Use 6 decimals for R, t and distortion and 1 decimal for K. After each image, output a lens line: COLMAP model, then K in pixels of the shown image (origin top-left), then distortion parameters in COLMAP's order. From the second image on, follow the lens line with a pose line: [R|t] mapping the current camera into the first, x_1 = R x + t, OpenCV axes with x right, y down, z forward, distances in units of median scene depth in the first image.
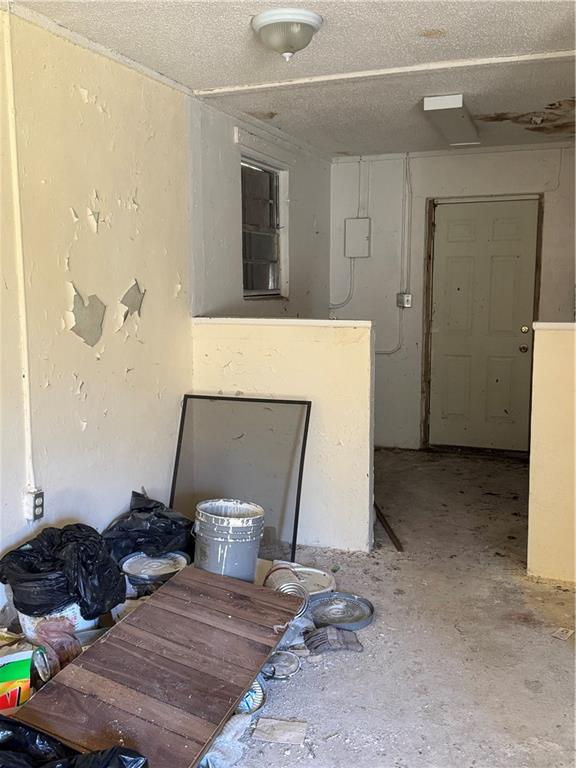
lens RADIAL K [[749.1, 0, 290.0], [0, 749.1, 378.7], [0, 0, 1]] dist [0.196927, -0.423114]
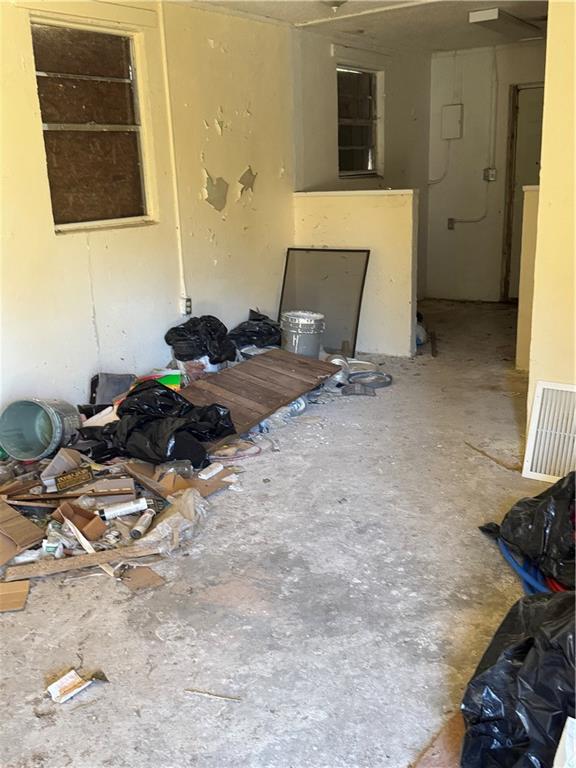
lens RADIAL K [[751.2, 0, 286.4], [0, 751.2, 385.9], [0, 0, 1]] dist [0.201290, -0.421401]
pose [[0.968635, 0.034036, -0.246146, 0.247733], [0.003065, 0.988863, 0.148794, 0.074089], [0.248469, -0.144881, 0.957743, -0.479753]]
